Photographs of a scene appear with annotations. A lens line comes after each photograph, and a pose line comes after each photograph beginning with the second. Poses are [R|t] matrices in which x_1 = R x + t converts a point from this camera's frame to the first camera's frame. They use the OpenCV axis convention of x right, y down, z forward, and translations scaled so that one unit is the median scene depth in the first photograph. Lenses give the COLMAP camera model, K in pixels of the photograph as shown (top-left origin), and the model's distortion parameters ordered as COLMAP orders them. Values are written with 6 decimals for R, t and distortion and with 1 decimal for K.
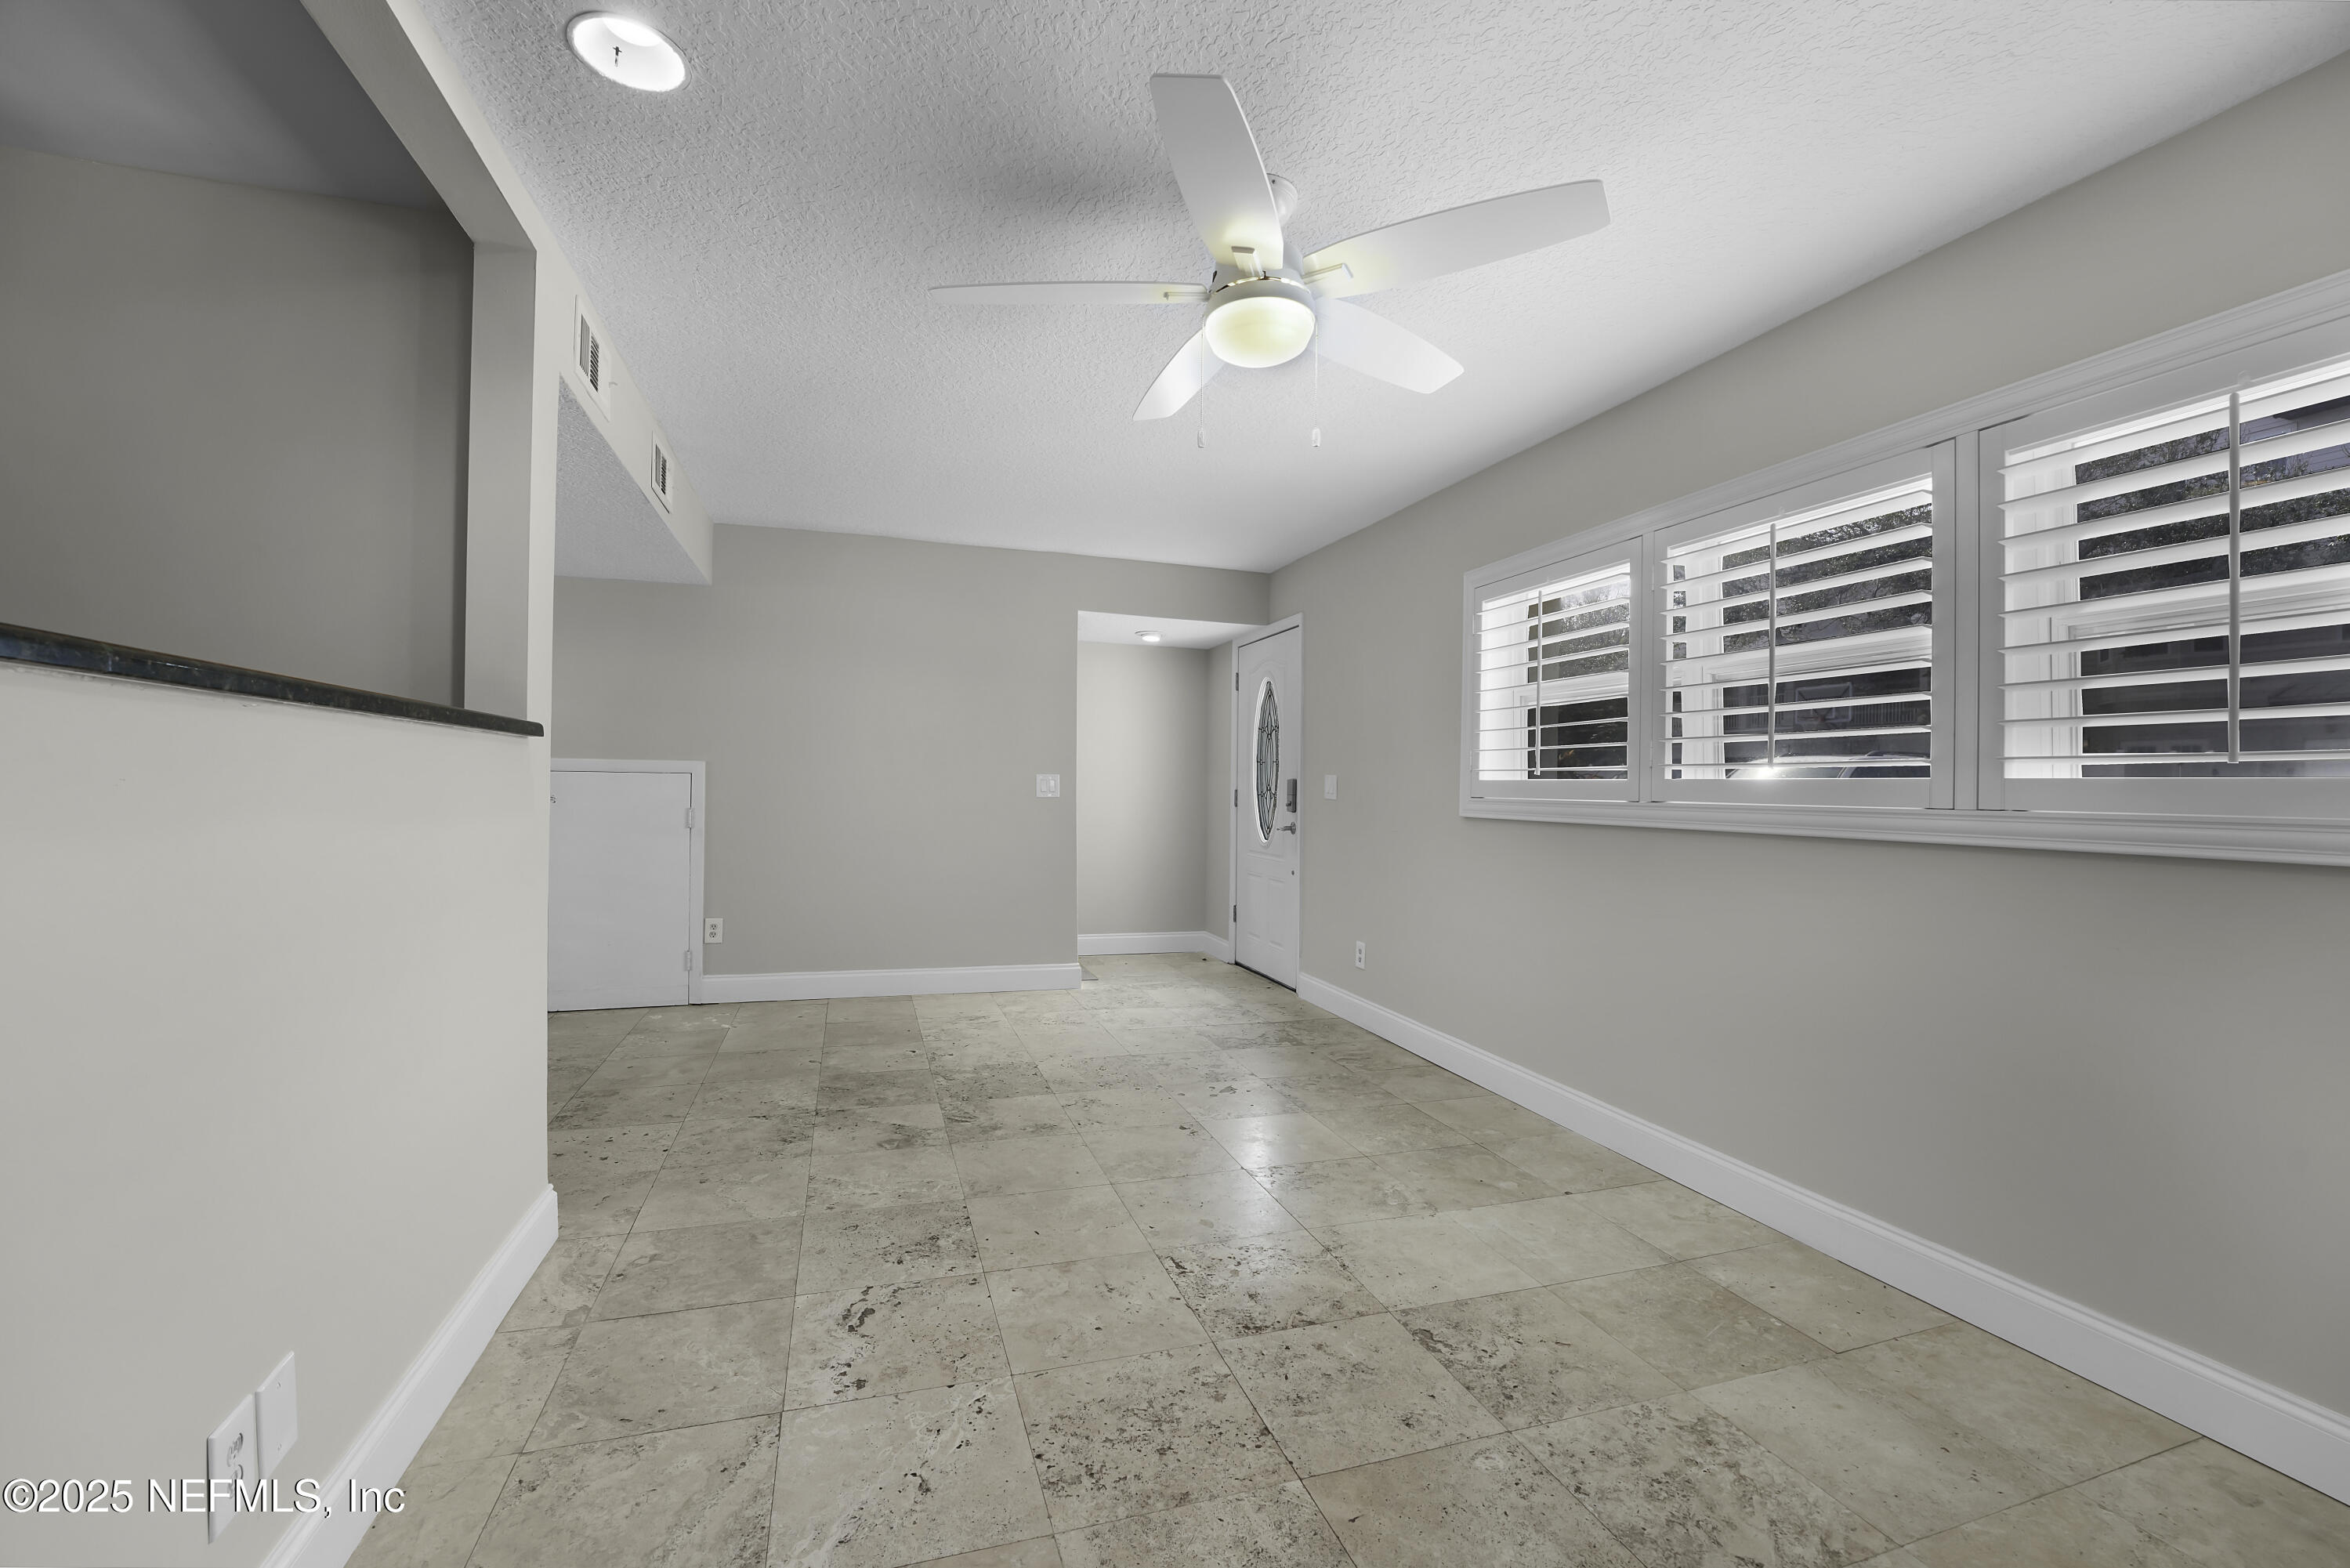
lens RADIAL K [[971.2, 0, 1178.0], [0, 971.2, 787.1], [0, 0, 1]] dist [-0.028420, 0.002582]
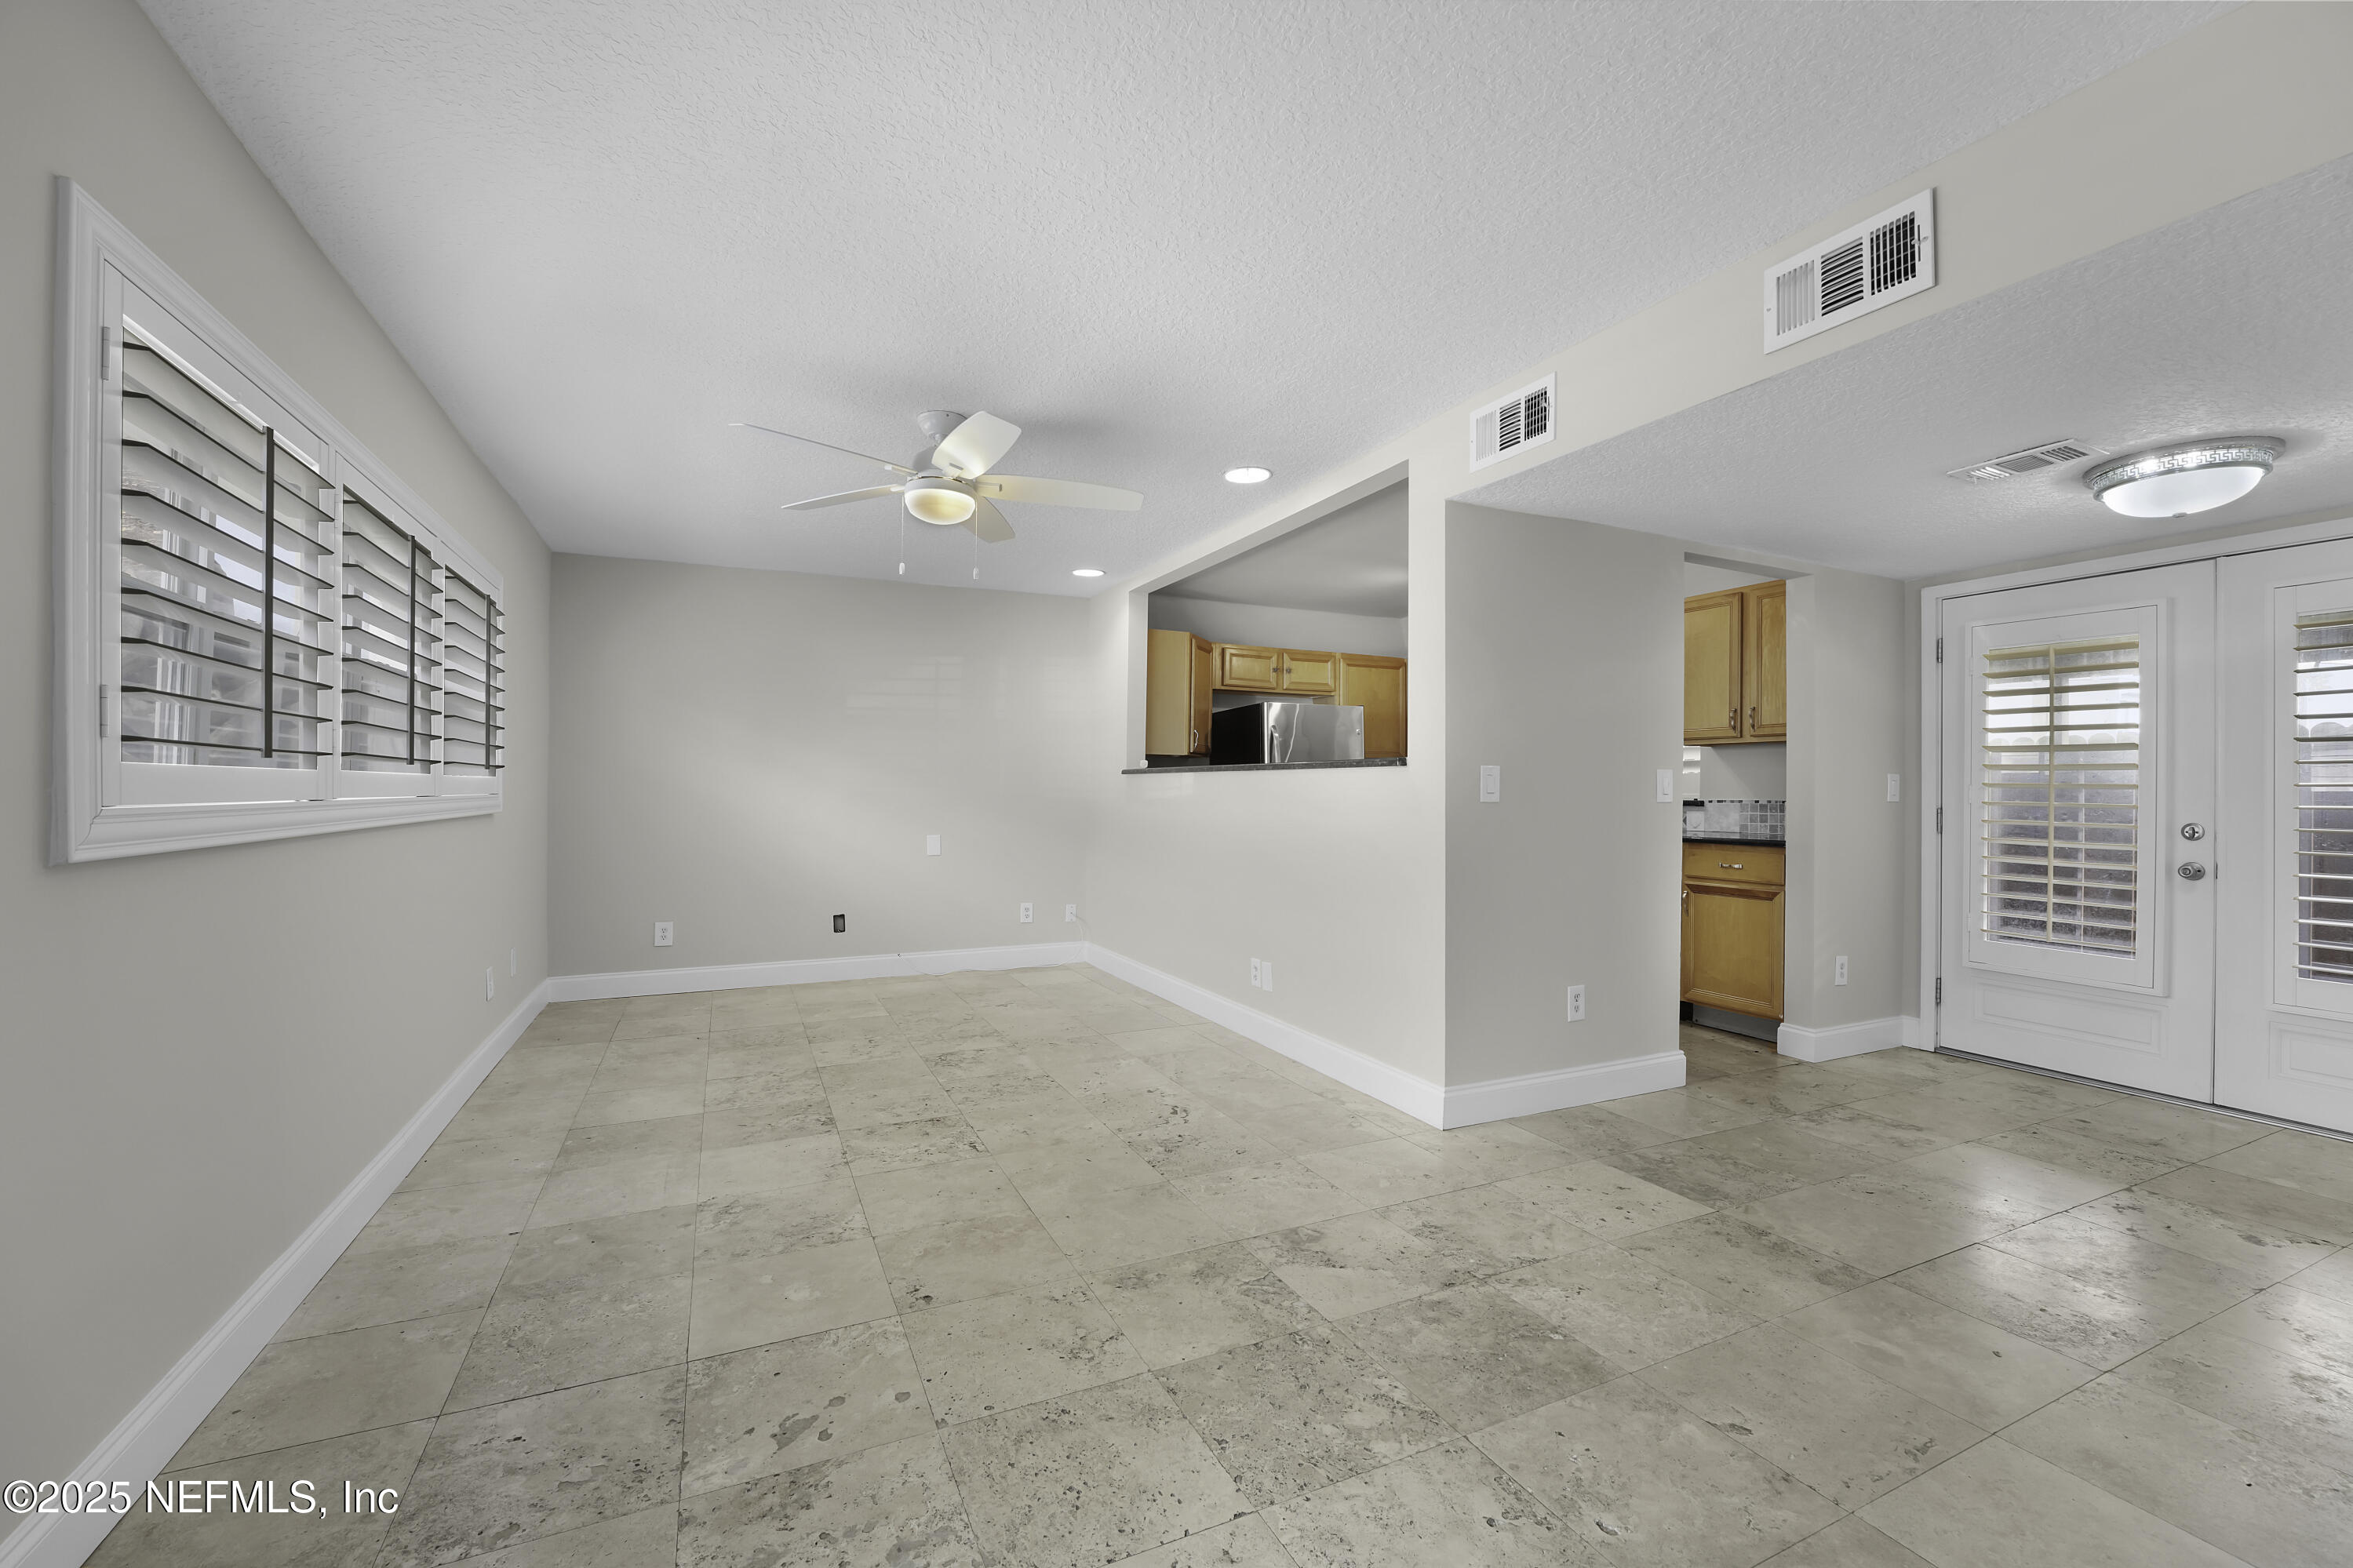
lens RADIAL K [[972.3, 0, 1184.3], [0, 972.3, 779.5], [0, 0, 1]] dist [-0.028420, 0.002582]
pose [[-0.992730, -0.020631, -0.118582, -0.108956], [-0.019560, 0.999757, -0.010186, -0.003202], [0.118763, -0.007792, -0.992892, 2.167791]]
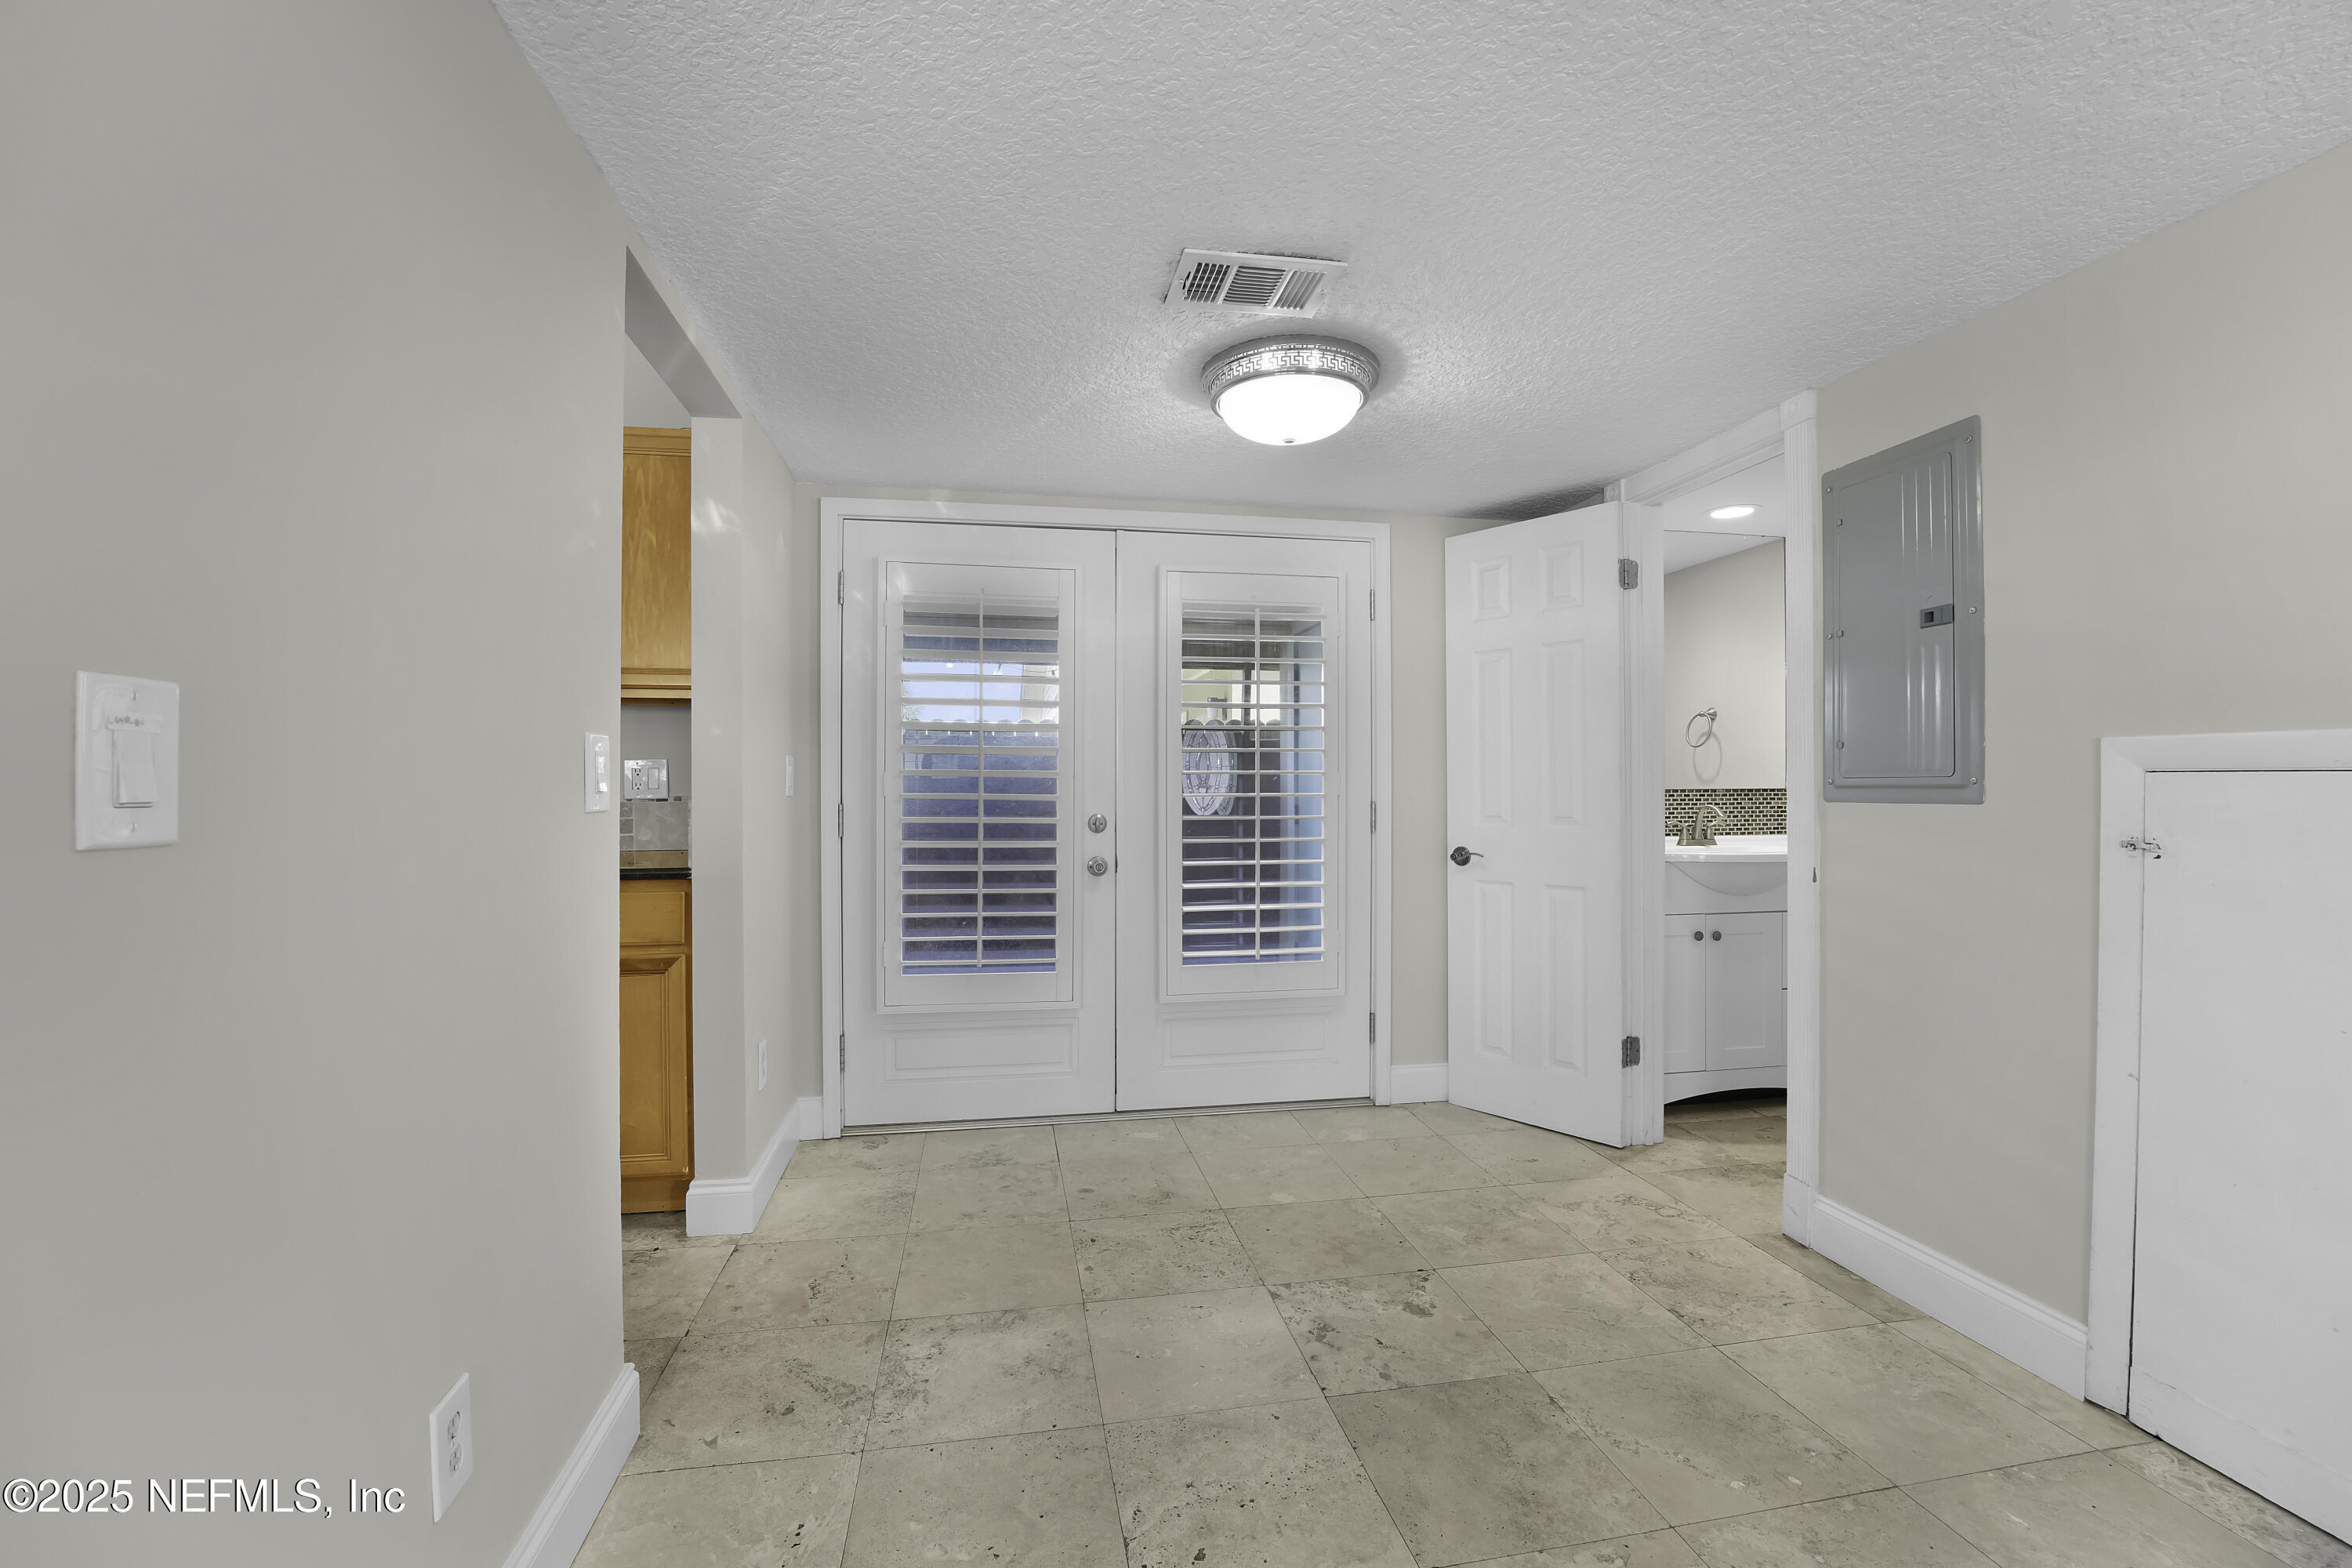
lens RADIAL K [[972.0, 0, 1157.6], [0, 972.0, 779.6], [0, 0, 1]] dist [-0.028420, 0.002582]
pose [[-0.148373, -0.015042, -0.988817, -0.447075], [-0.004630, 0.999884, -0.014516, -0.011511], [0.988921, 0.002425, -0.148426, 1.247333]]
